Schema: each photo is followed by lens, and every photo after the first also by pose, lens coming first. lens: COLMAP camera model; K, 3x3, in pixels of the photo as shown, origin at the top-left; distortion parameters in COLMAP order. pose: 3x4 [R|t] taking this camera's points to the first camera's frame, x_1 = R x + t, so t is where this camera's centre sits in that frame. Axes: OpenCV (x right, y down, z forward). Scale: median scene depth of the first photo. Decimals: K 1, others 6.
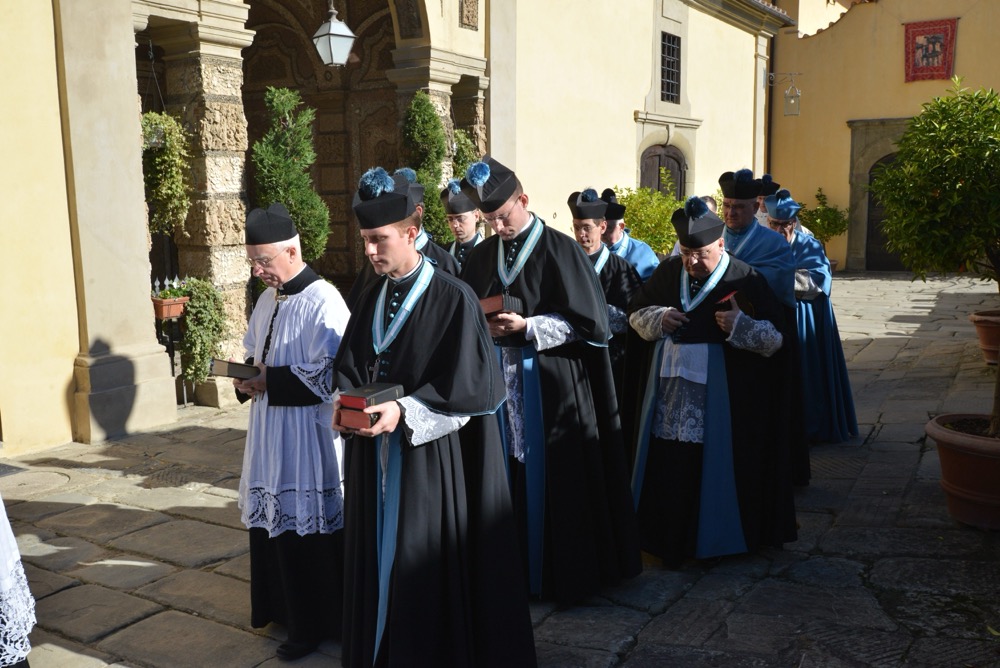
lens RADIAL K [[956.0, 0, 500.0], [0, 956.0, 334.0], [0, 0, 1]] dist [-0.002260, -0.006254]
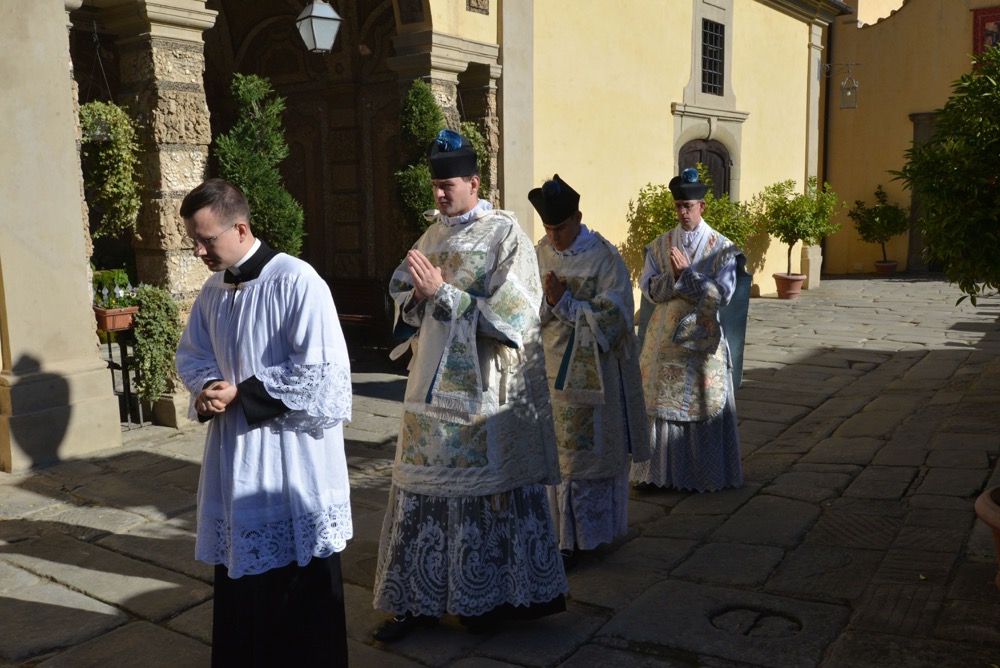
lens RADIAL K [[916.2, 0, 500.0], [0, 916.2, 334.0], [0, 0, 1]] dist [-0.009326, 0.013621]
pose [[0.996922, 0.006127, -0.078160, 0.077493], [-0.005708, 0.999968, 0.005576, -0.018478], [0.078192, -0.005113, 0.996925, 0.155864]]
